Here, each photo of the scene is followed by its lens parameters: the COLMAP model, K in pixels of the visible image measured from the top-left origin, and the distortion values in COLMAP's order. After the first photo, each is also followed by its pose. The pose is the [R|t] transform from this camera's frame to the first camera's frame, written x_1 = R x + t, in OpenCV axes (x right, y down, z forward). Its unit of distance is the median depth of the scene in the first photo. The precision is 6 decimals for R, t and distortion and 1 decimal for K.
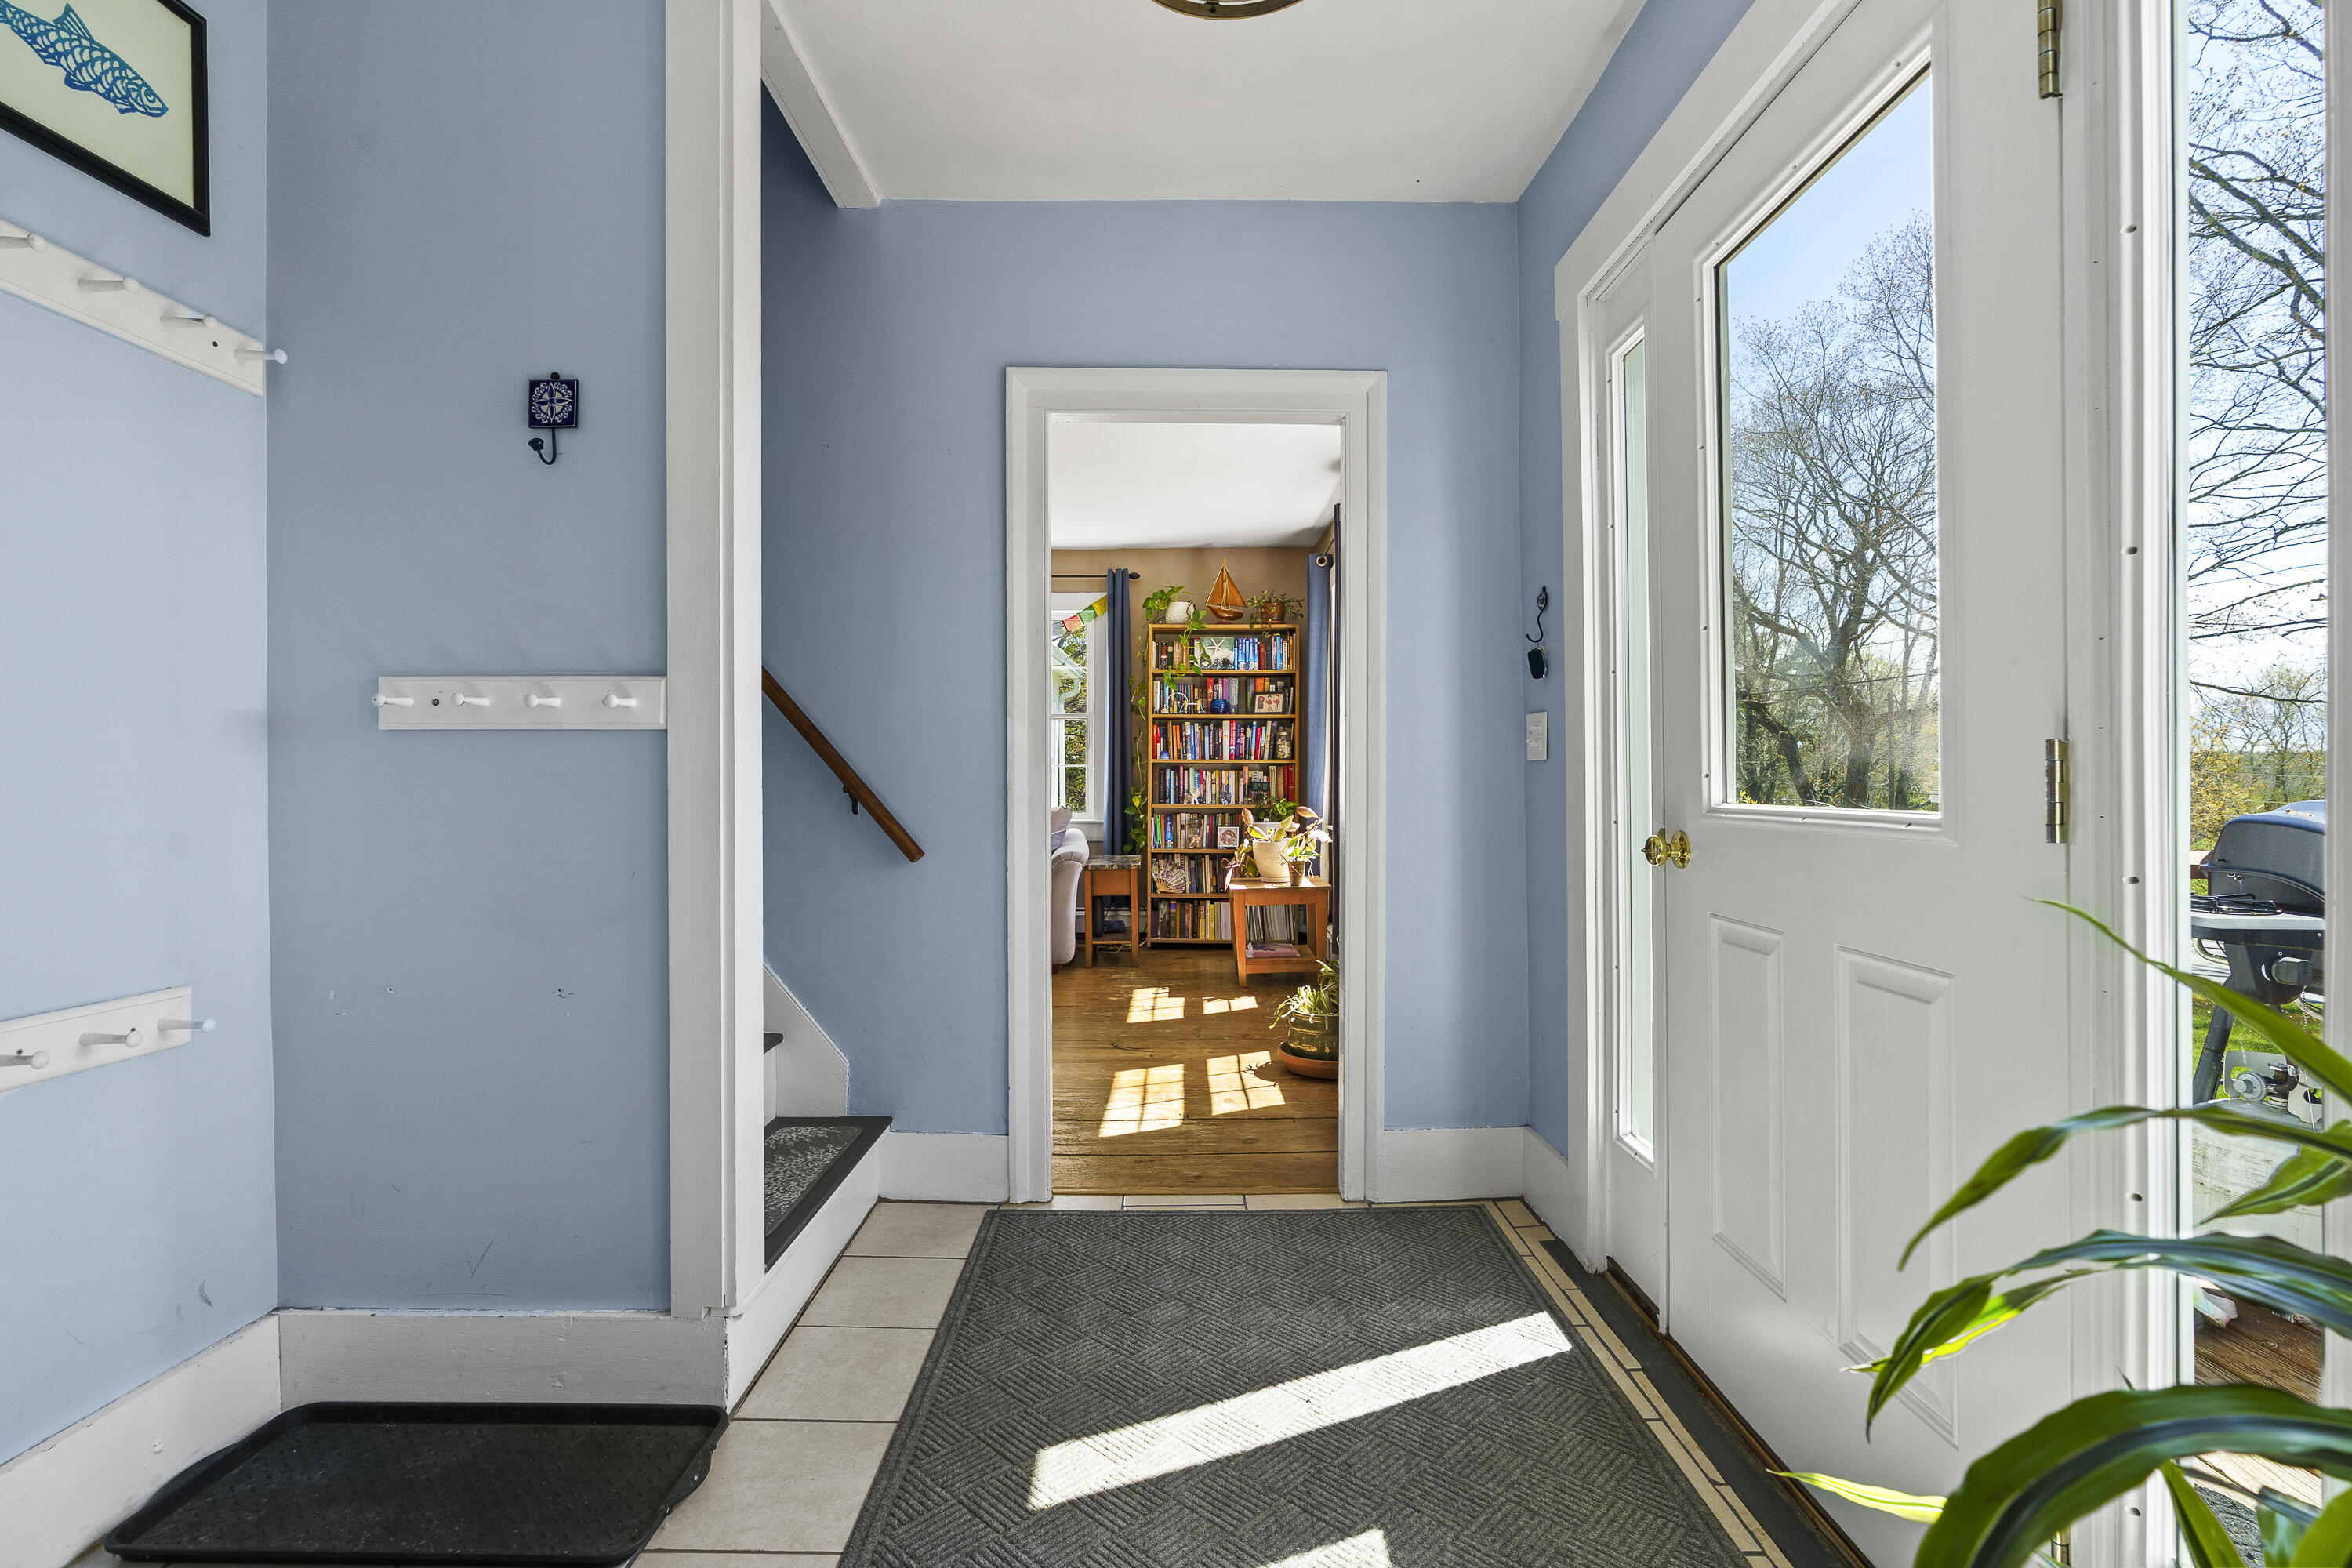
lens RADIAL K [[1077.6, 0, 1164.4], [0, 1077.6, 784.8], [0, 0, 1]] dist [-0.005440, 0.003184]
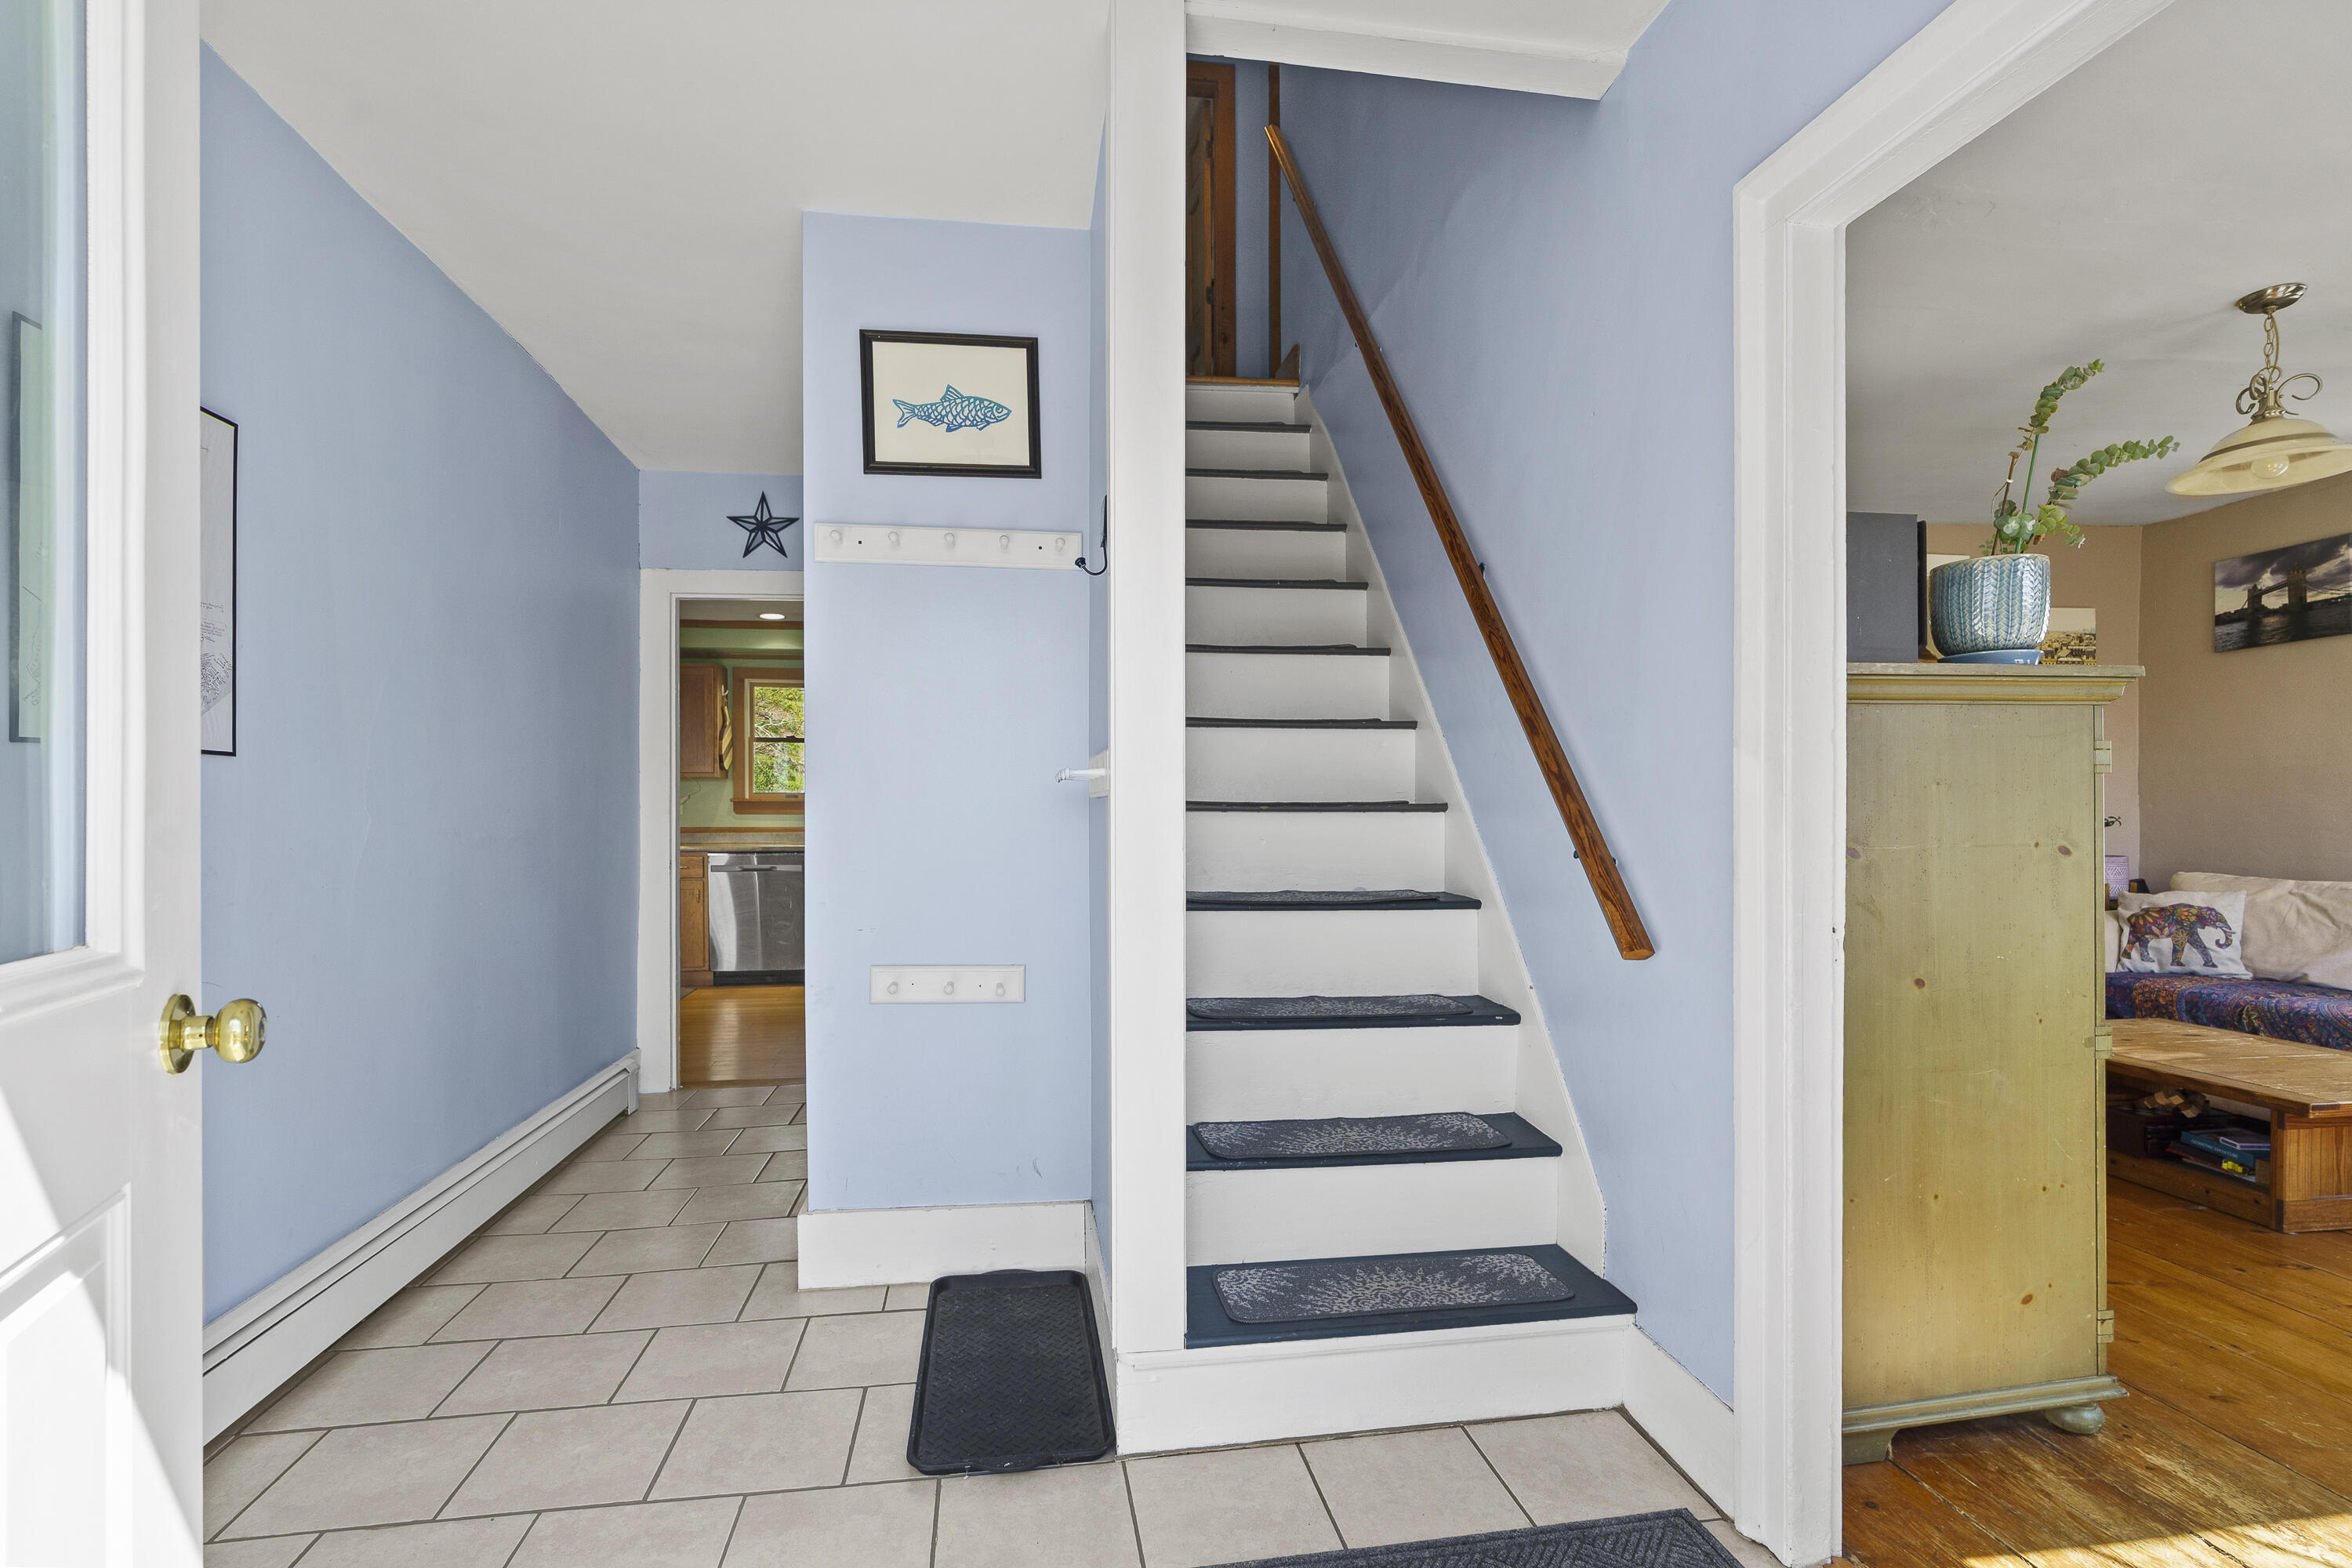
lens RADIAL K [[1077.6, 0, 1191.7], [0, 1077.6, 826.9], [0, 0, 1]] dist [-0.005440, 0.003184]
pose [[0.182871, 0.013514, -0.983044, 0.415028], [-0.008844, 0.999888, 0.012101, -0.021957], [0.983097, 0.006482, 0.182970, 0.585833]]
